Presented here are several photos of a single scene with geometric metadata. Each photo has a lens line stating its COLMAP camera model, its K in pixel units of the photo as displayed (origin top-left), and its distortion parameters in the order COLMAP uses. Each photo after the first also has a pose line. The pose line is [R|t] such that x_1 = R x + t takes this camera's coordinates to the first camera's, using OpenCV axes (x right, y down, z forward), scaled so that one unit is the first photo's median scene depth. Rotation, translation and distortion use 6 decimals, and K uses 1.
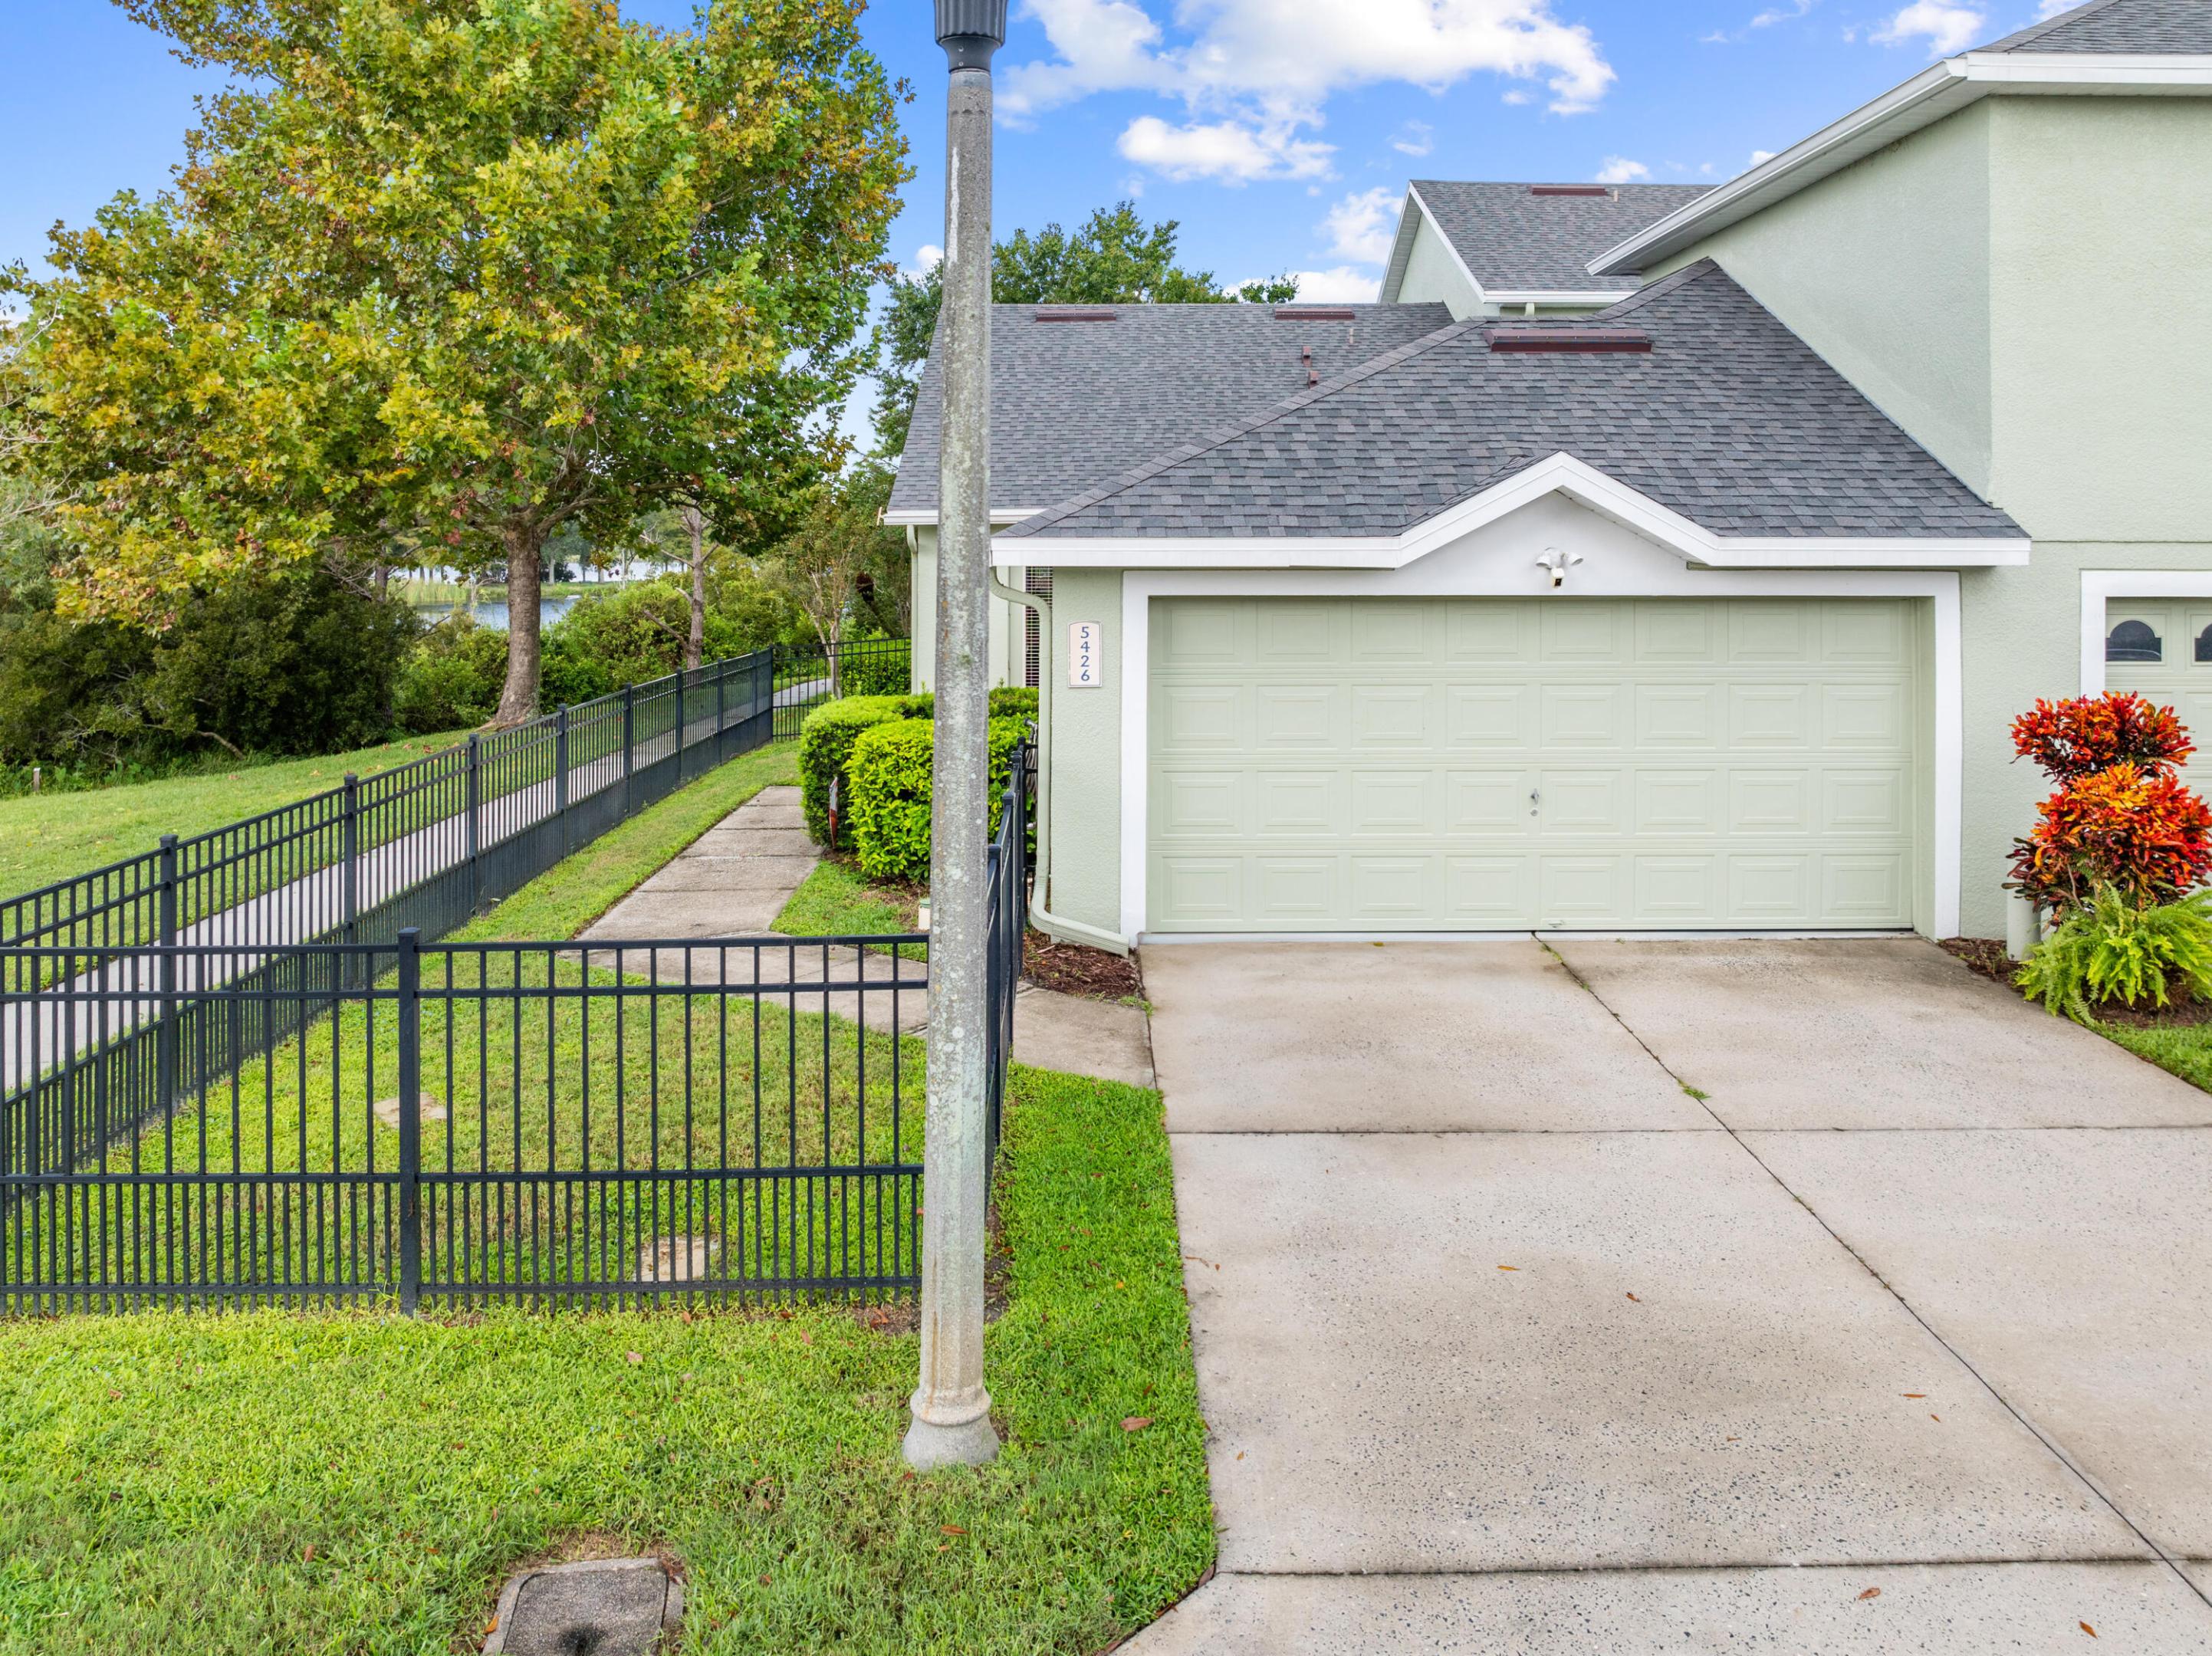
lens RADIAL K [[1647.1, 0, 1112.7], [0, 1647.1, 630.3], [0, 0, 1]] dist [-0.042048, 0.008957]
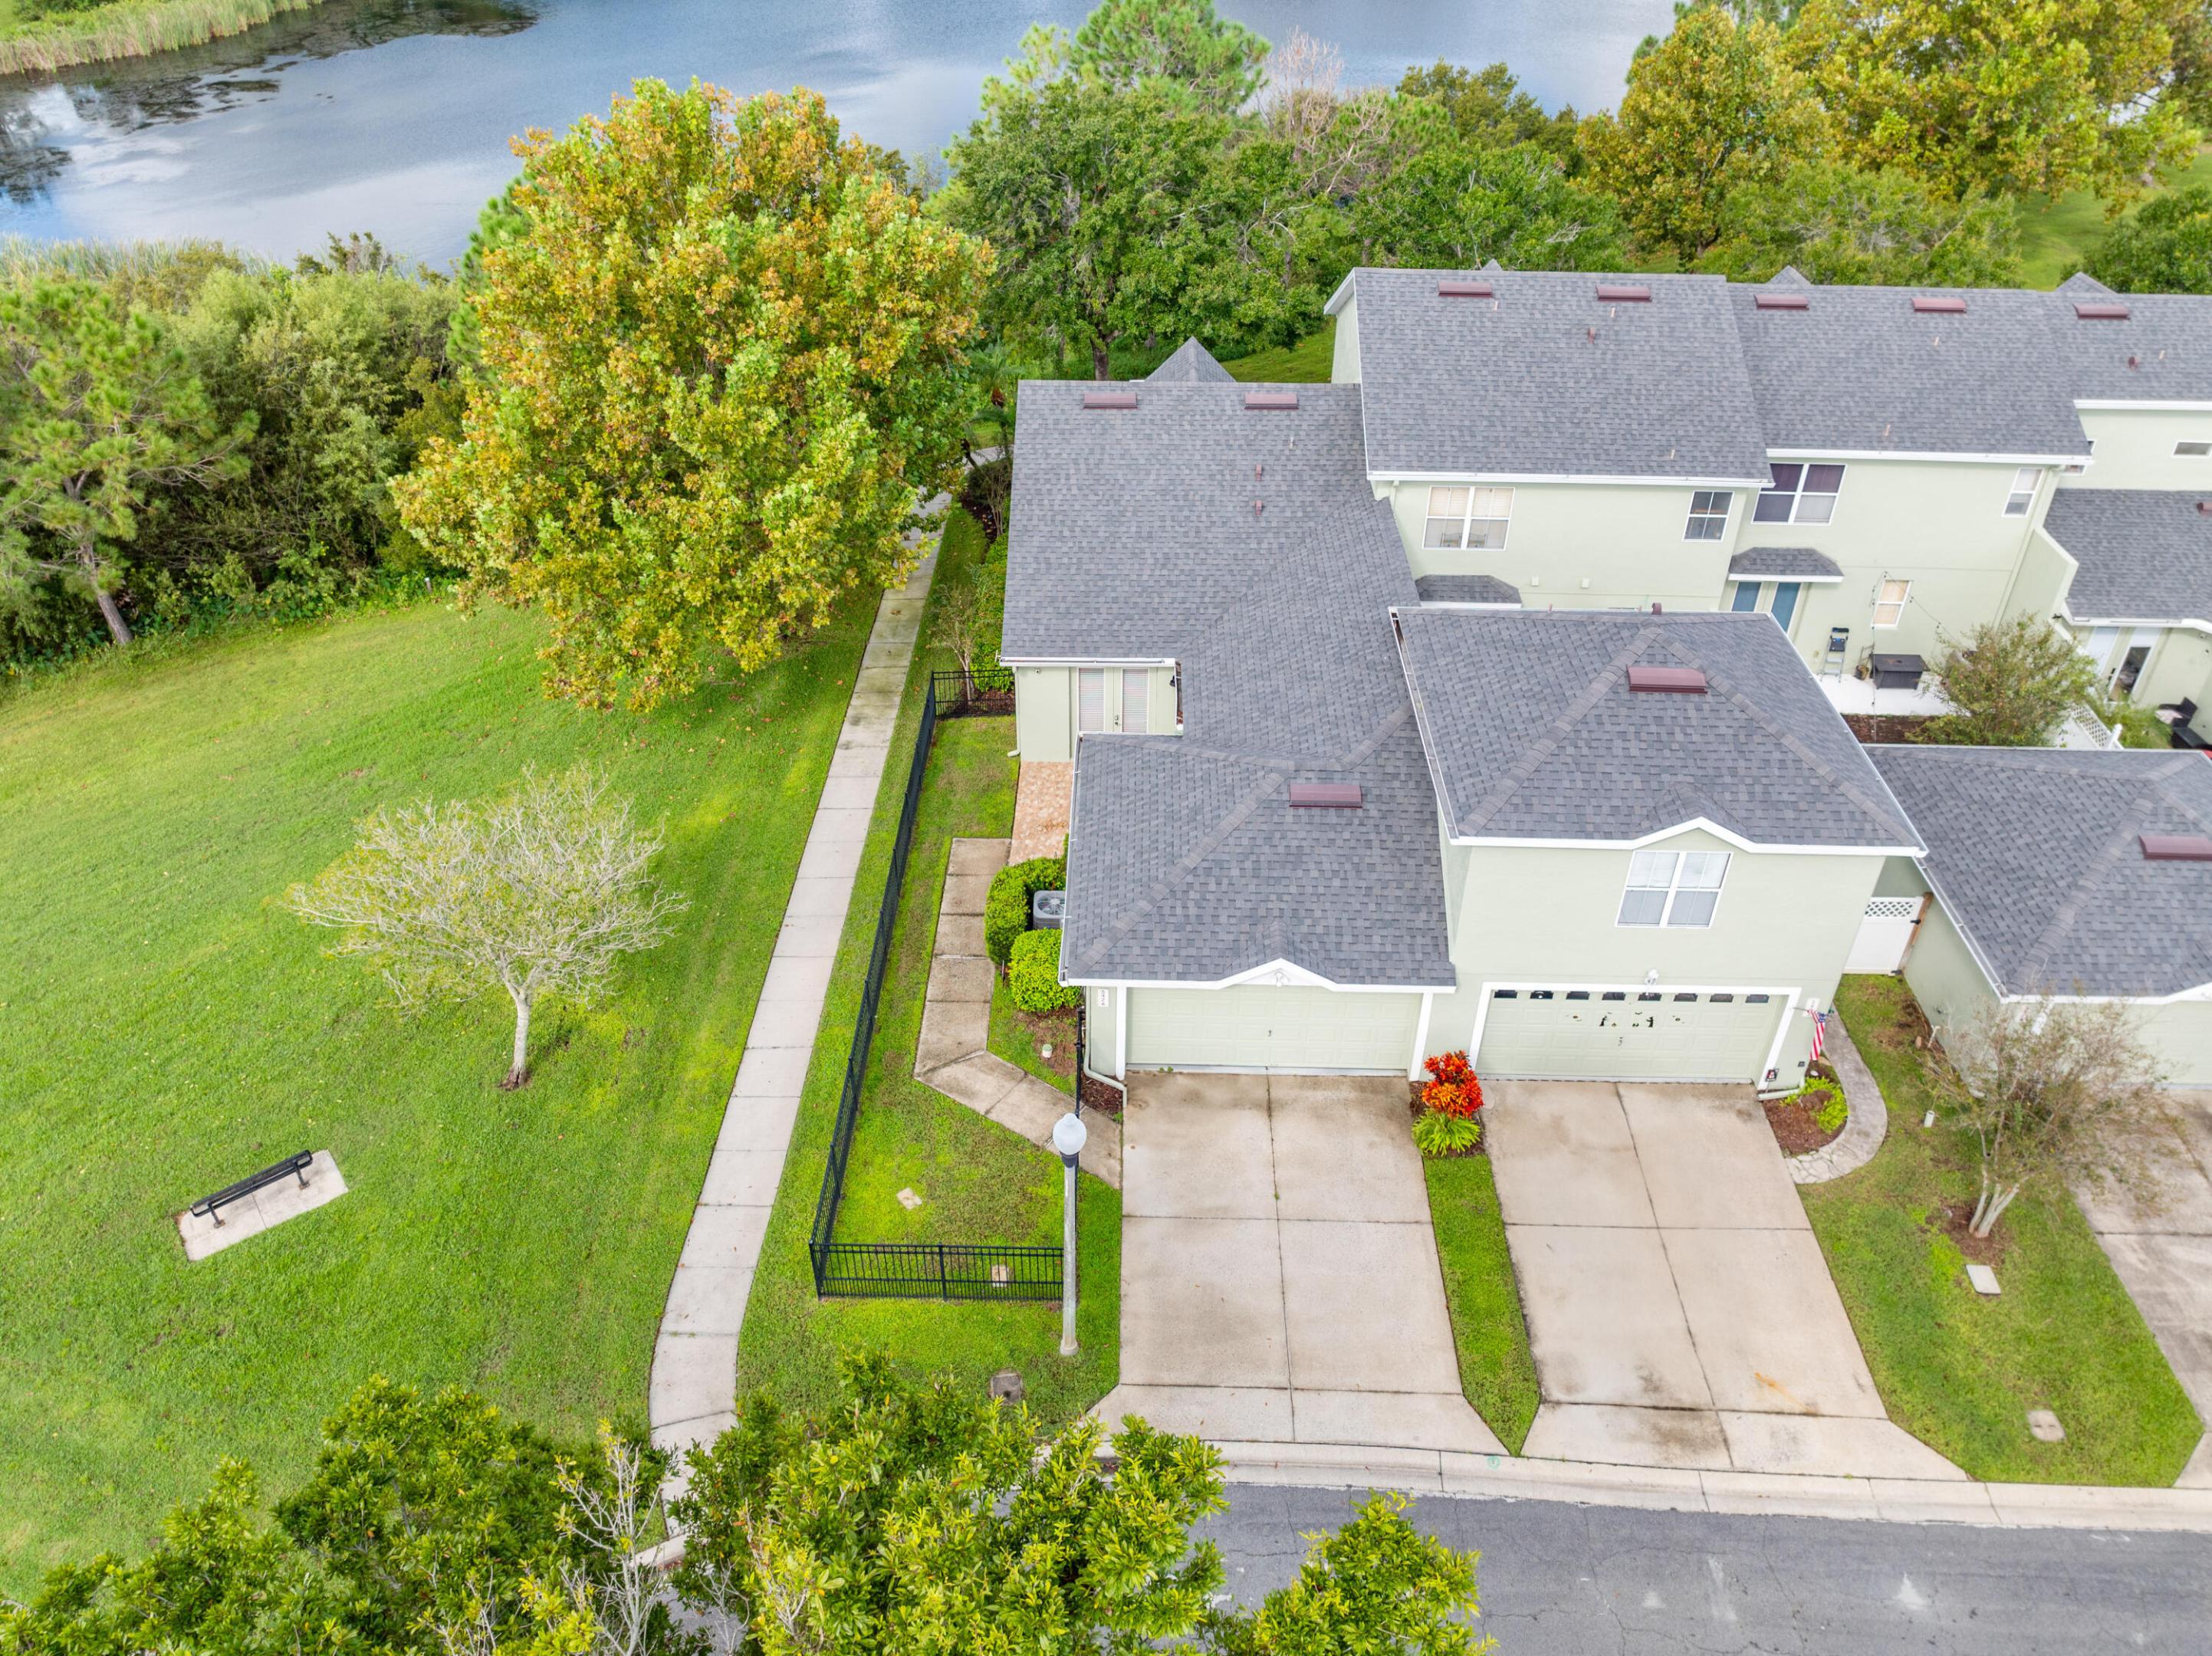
lens RADIAL K [[1527.9, 0, 1144.5], [0, 1527.9, 864.7], [0, 0, 1]] dist [-0.054878, 0.031049]
pose [[0.999702, 0.024391, 0.000631, 0.040341], [-0.020333, 0.818531, 0.574102, -1.482708], [0.013487, -0.573944, 0.818783, -0.860671]]
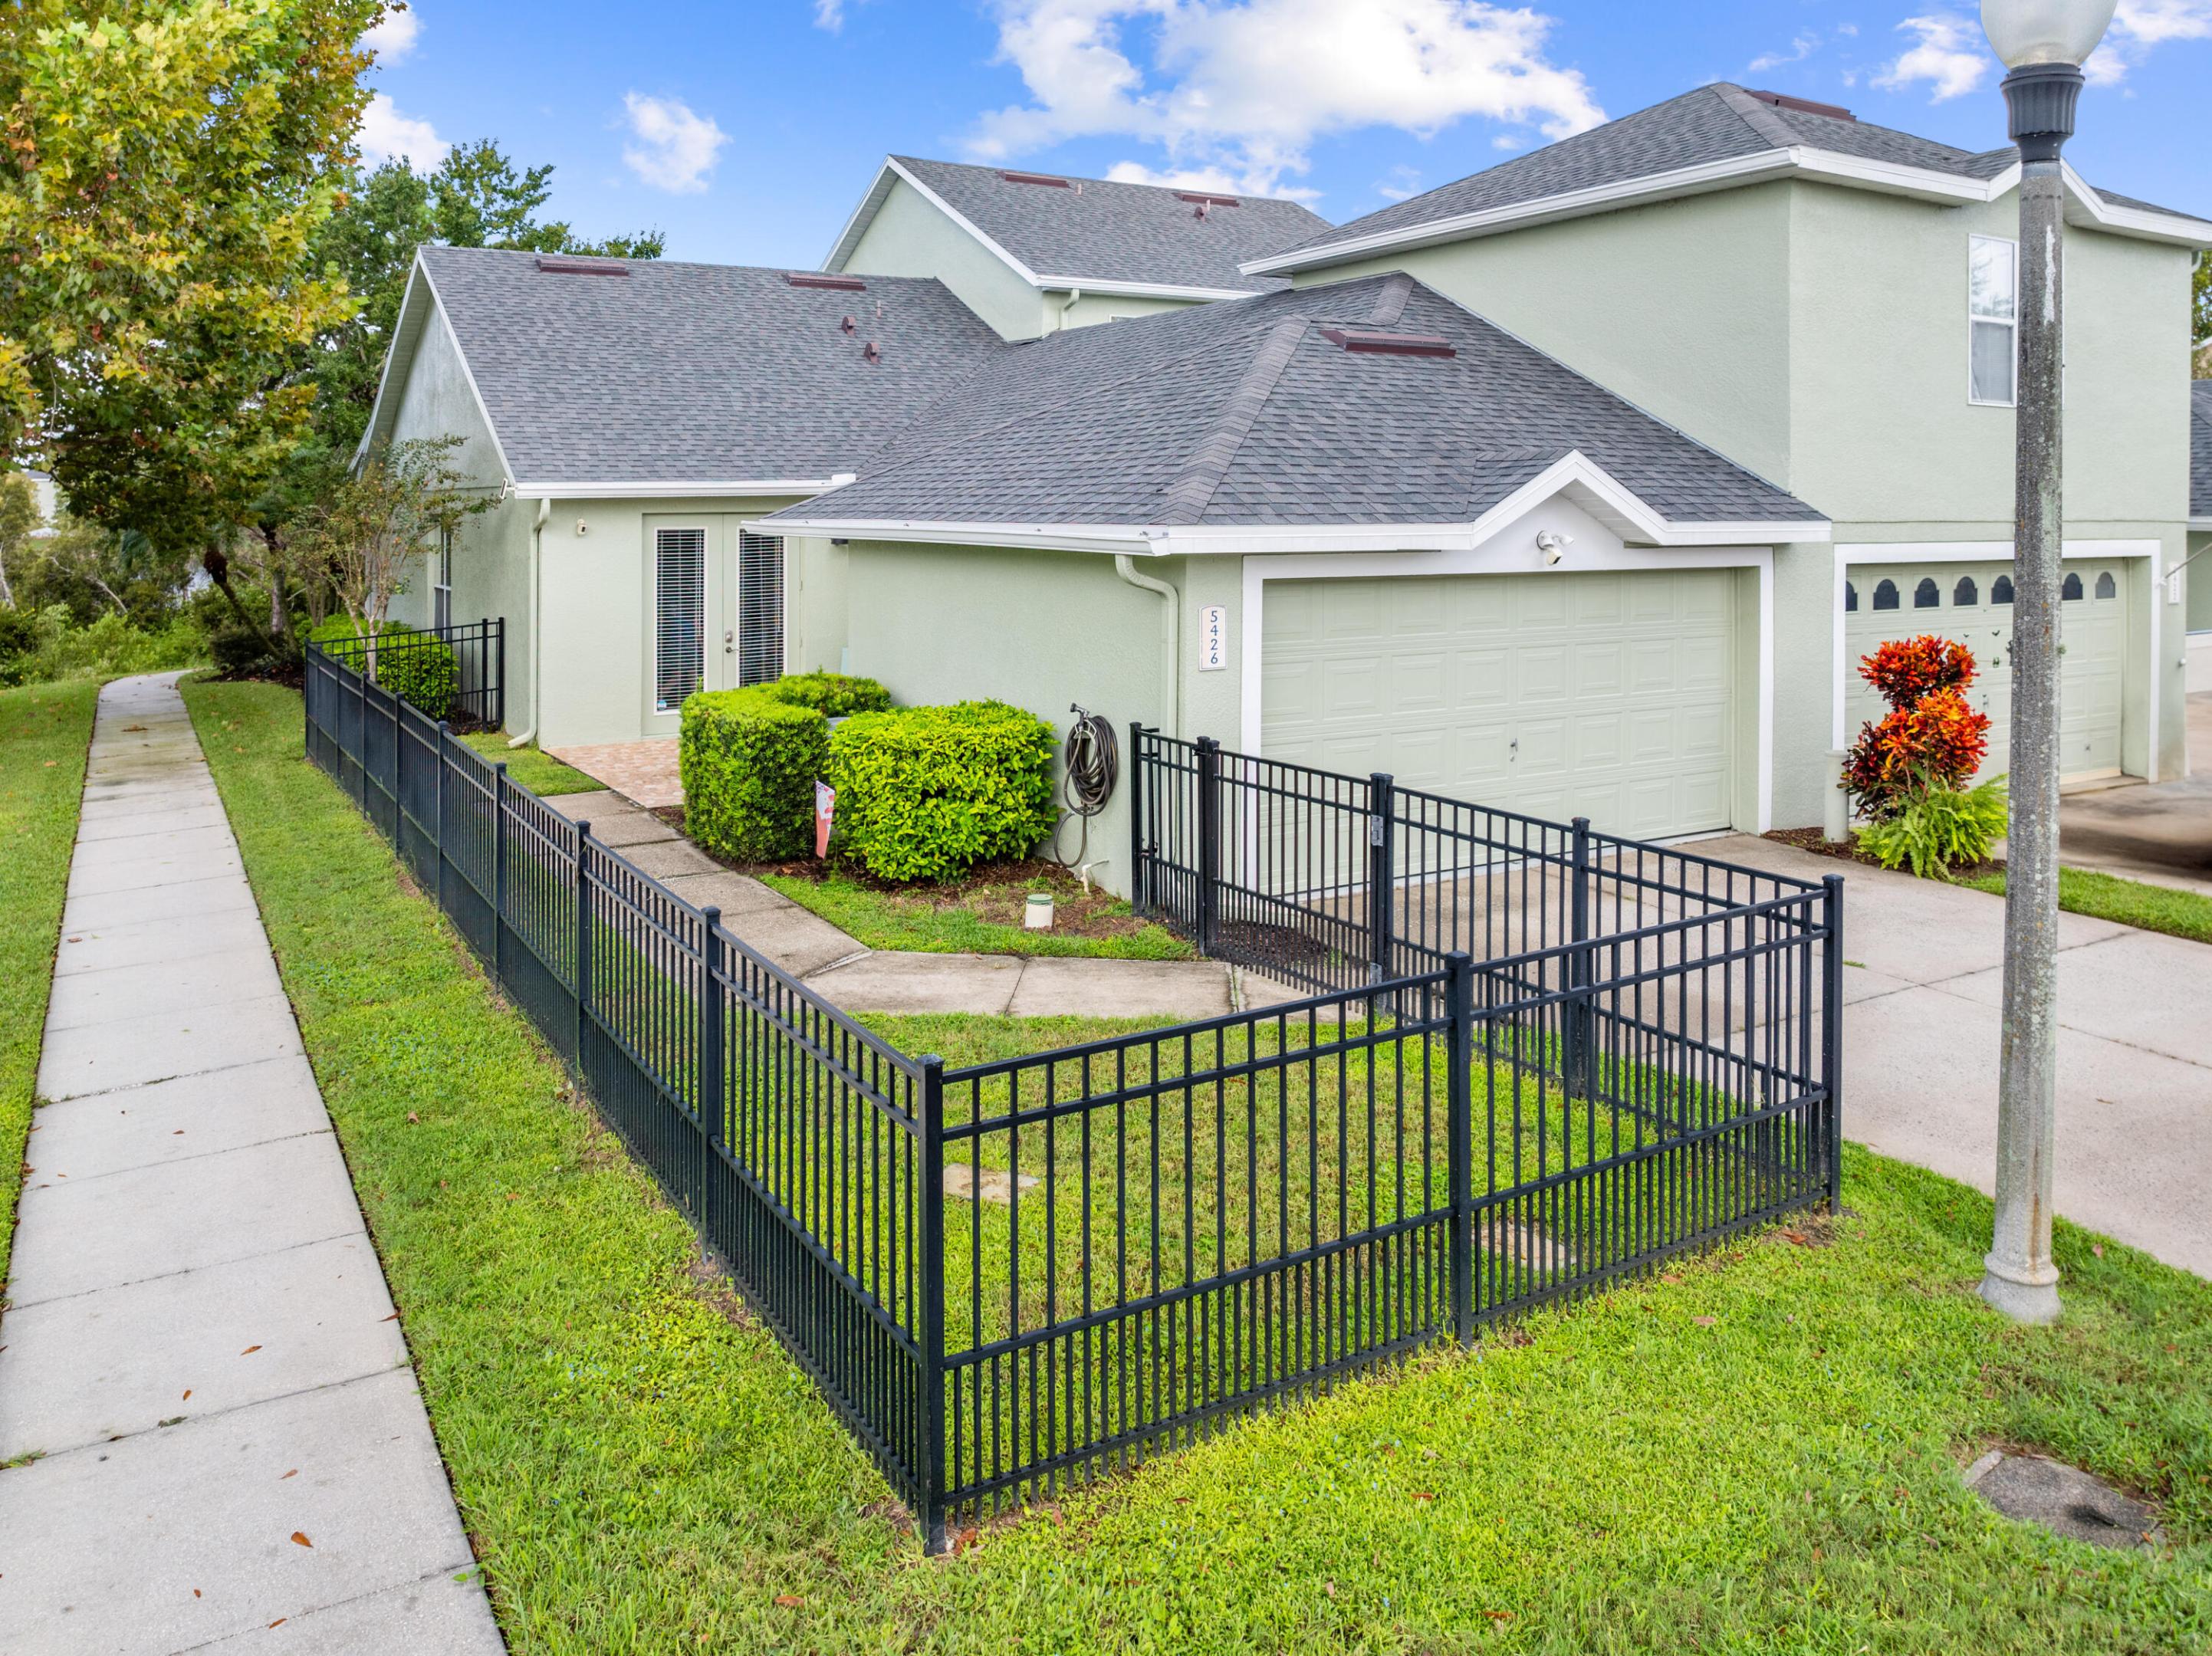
lens RADIAL K [[1647.1, 0, 1112.7], [0, 1647.1, 630.3], [0, 0, 1]] dist [-0.042048, 0.008957]
pose [[0.862116, -0.036620, 0.505385, -0.540107], [0.024887, 0.999242, 0.029951, -0.020376], [-0.506099, -0.013243, 0.862374, 0.135780]]
